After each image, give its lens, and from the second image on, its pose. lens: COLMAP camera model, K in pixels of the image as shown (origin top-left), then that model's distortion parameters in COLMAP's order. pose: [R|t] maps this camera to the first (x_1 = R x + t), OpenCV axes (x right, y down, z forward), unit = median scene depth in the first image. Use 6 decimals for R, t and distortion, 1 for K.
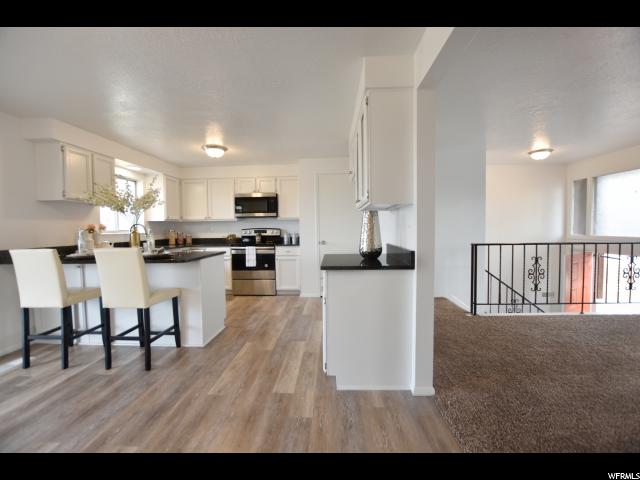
lens RADIAL K [[282.7, 0, 317.7], [0, 282.7, 240.7], [0, 0, 1]] dist [-0.023837, -0.000508]
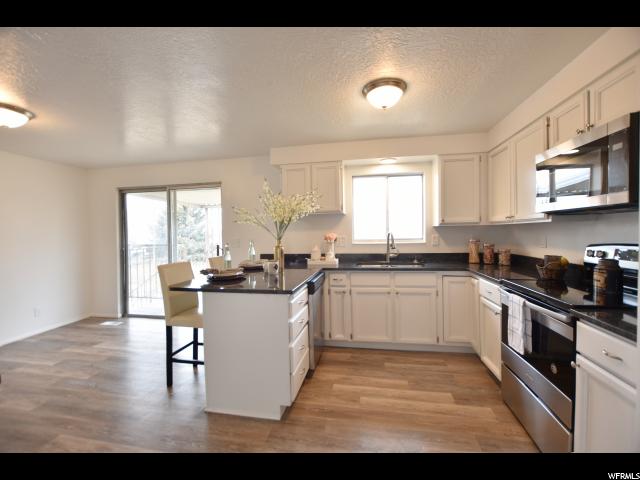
lens RADIAL K [[282.7, 0, 321.8], [0, 282.7, 238.2], [0, 0, 1]] dist [-0.023837, -0.000508]
pose [[-0.130426, 0.039761, -0.990660, 0.224457], [-0.023286, 0.998797, 0.043154, -0.096047], [0.991185, 0.028697, -0.129343, 1.236578]]
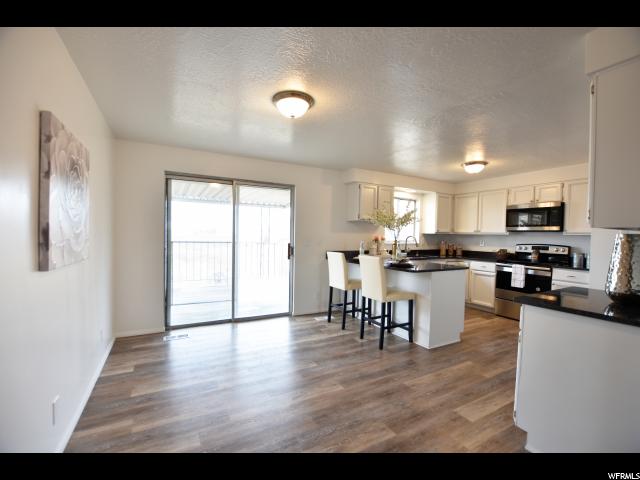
lens RADIAL K [[282.7, 0, 321.0], [0, 282.7, 240.7], [0, 0, 1]] dist [-0.023837, -0.000508]
pose [[0.528897, 0.043592, -0.847566, 0.268647], [-0.065115, 0.997821, 0.010687, -0.036407], [0.846185, 0.049537, 0.530583, 0.012226]]
